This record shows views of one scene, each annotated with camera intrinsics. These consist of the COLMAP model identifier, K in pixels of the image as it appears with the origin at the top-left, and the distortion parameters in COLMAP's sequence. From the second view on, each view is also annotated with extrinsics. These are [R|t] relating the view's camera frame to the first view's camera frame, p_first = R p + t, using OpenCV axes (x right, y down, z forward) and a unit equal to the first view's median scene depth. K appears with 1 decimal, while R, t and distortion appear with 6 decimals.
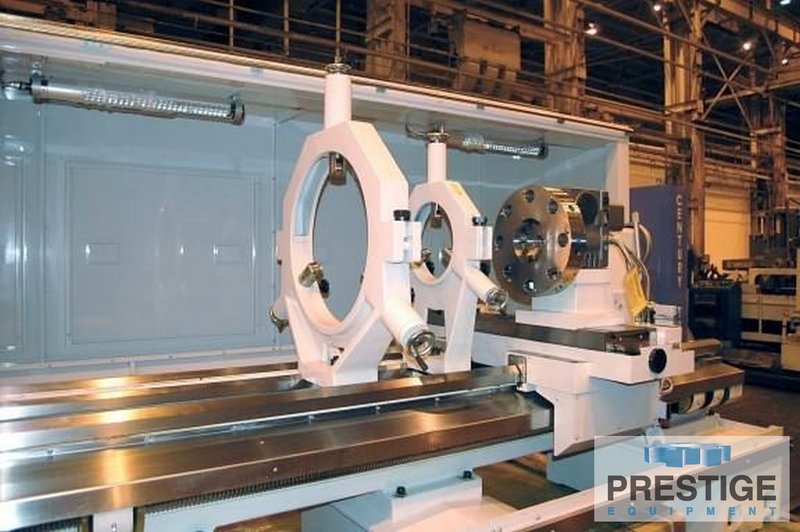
lens RADIAL K [[614.9, 0, 400.0], [0, 614.9, 266.0], [0, 0, 1]] dist [-0.066308, 0.007700]
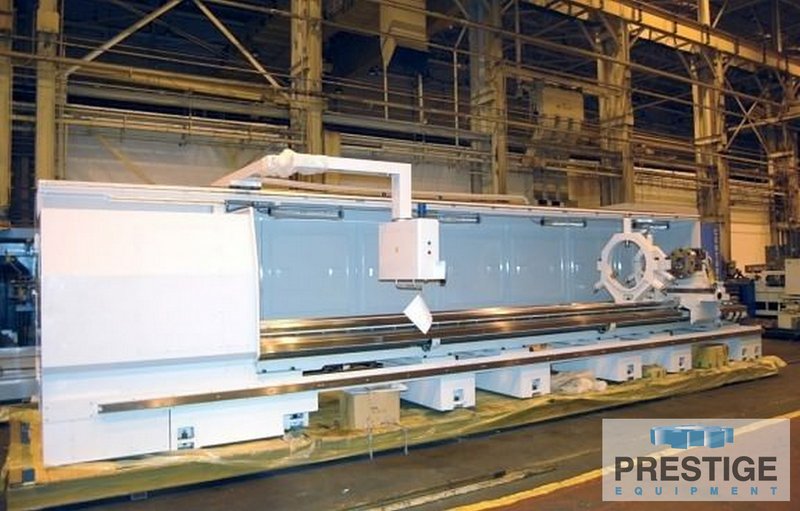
lens RADIAL K [[637.6, 0, 400.0], [0, 637.6, 255.5], [0, 0, 1]] dist [-0.054736, -0.006229]
pose [[0.999657, -0.017646, -0.019334, -0.137600], [0.017010, 0.999324, -0.032582, 0.000321], [0.019896, 0.032242, 0.999282, -0.273911]]
